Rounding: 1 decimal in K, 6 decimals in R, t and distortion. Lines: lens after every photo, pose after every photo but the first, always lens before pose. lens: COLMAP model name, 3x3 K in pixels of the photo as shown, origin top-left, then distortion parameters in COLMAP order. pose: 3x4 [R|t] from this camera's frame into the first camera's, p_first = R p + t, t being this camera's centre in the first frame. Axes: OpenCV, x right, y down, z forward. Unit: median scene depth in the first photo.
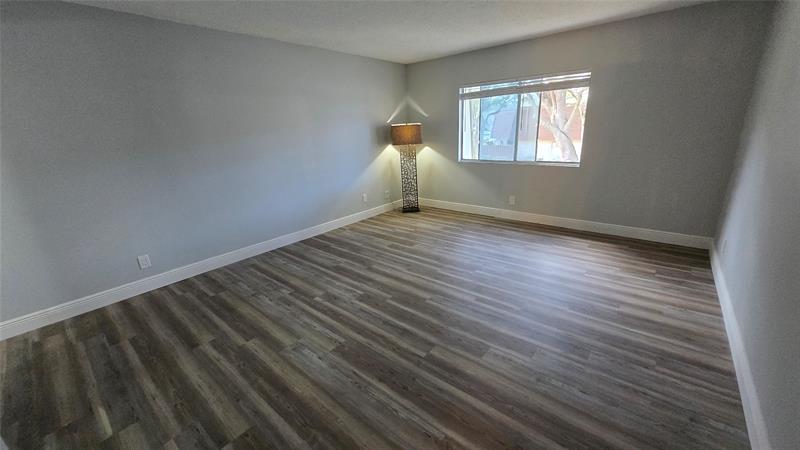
lens RADIAL K [[315.5, 0, 403.4], [0, 315.5, 223.1], [0, 0, 1]] dist [0.000794, -0.000259]
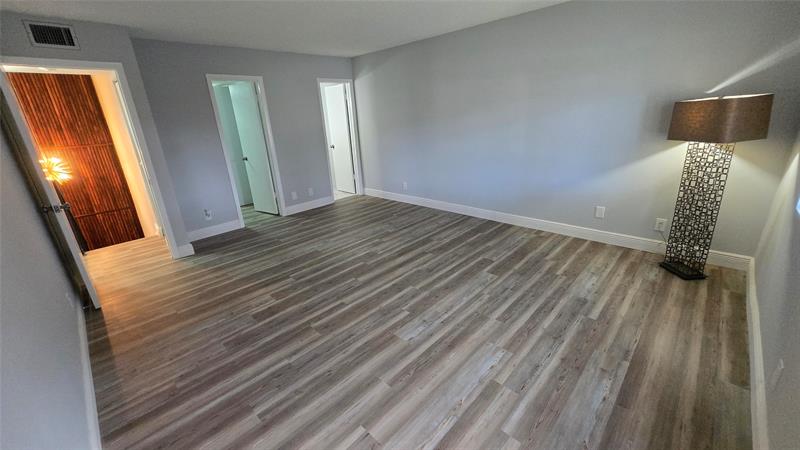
lens RADIAL K [[315.5, 0, 402.0], [0, 315.5, 228.0], [0, 0, 1]] dist [0.000794, -0.000259]
pose [[-0.069451, 0.384819, -0.920375, 0.769854], [-0.238286, 0.889498, 0.389890, -0.298492], [0.968709, 0.246390, 0.029920, 0.801966]]
